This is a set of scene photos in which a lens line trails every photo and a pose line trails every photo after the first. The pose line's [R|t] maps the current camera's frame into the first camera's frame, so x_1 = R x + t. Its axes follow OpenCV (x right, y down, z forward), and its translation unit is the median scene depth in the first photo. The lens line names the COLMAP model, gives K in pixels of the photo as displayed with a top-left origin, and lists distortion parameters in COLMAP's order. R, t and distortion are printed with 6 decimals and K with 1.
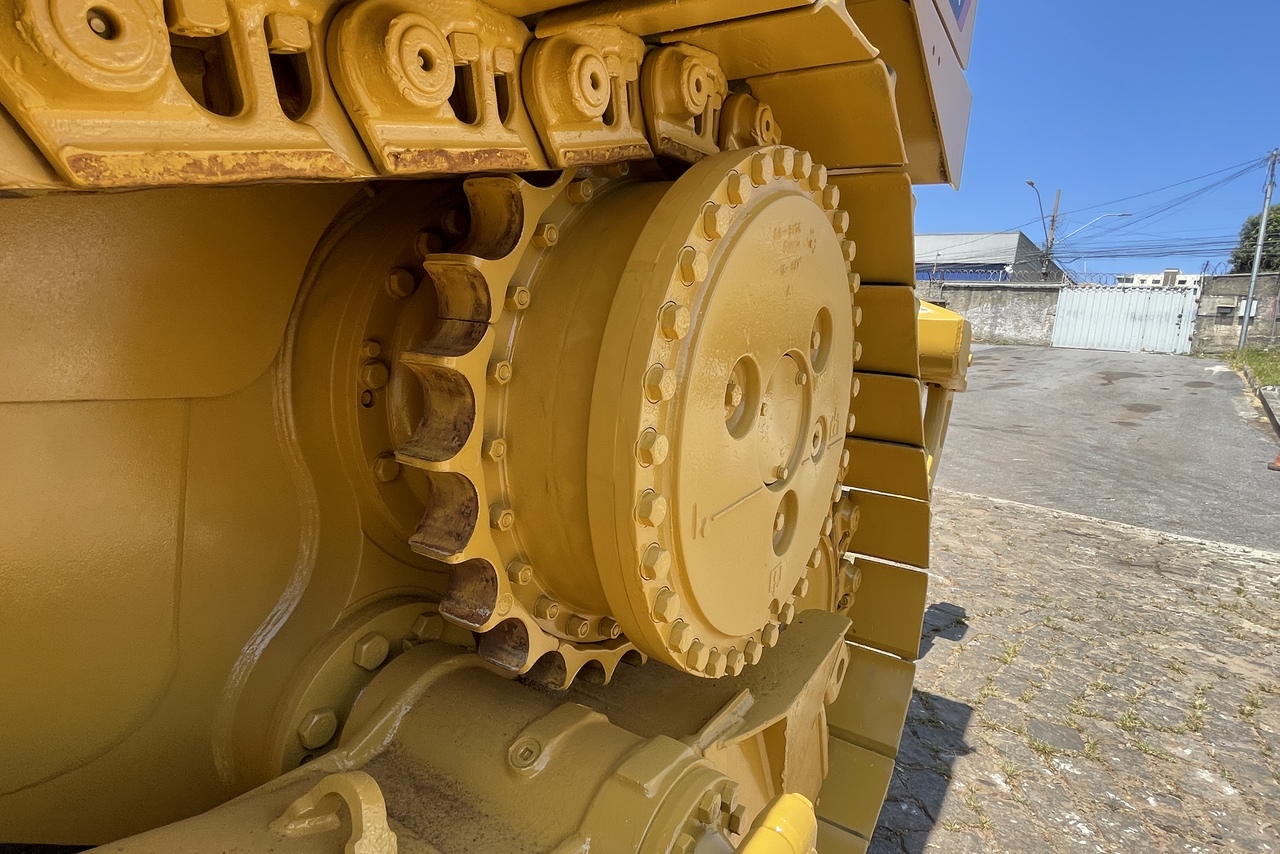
lens RADIAL K [[702.1, 0, 644.1], [0, 702.1, 435.3], [0, 0, 1]] dist [-0.000332, -0.001871]
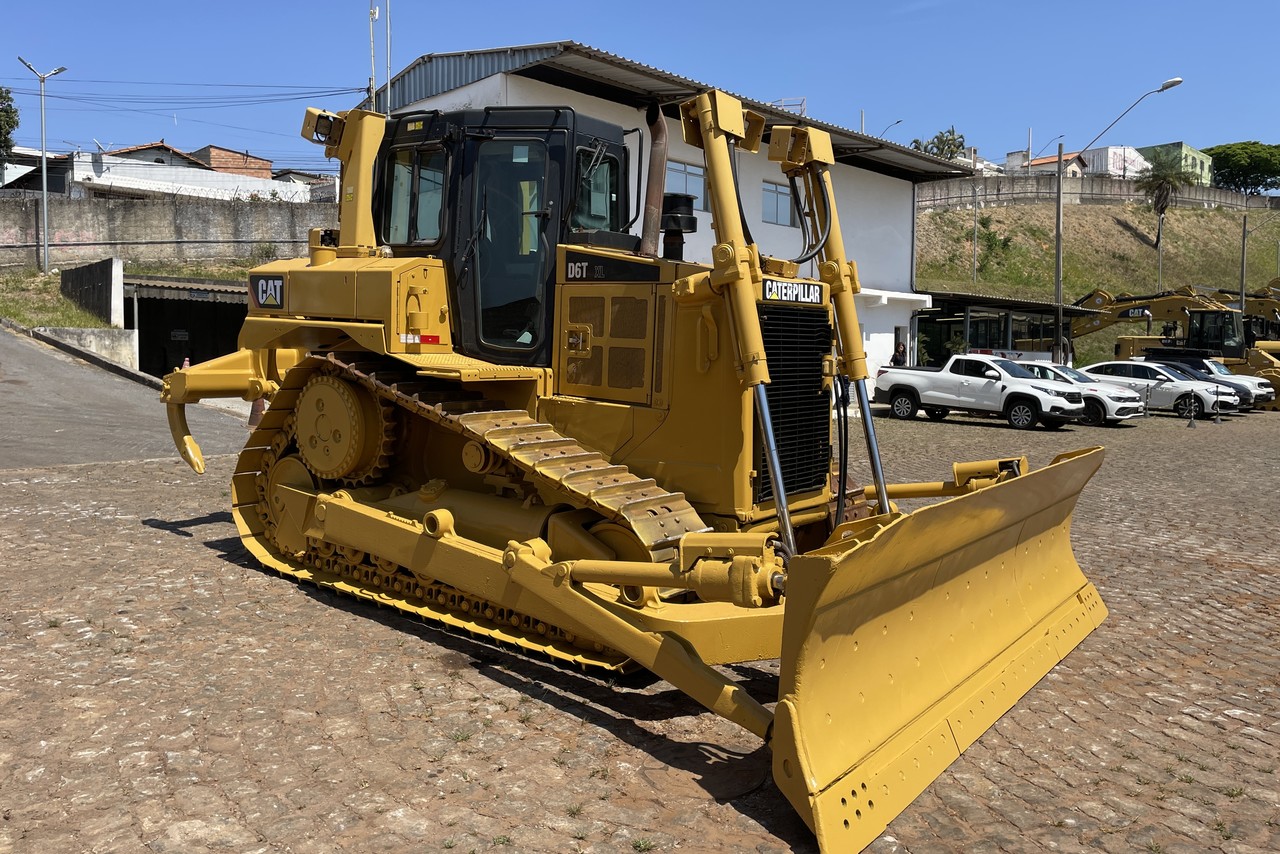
lens RADIAL K [[964.3, 0, 637.2], [0, 964.3, 415.6], [0, 0, 1]] dist [0.100763, -0.125665]
pose [[0.070607, -0.168166, 0.983227, -1.453807], [0.100381, 0.981881, 0.160728, -0.227802], [-0.992441, 0.087349, 0.086208, -0.086814]]
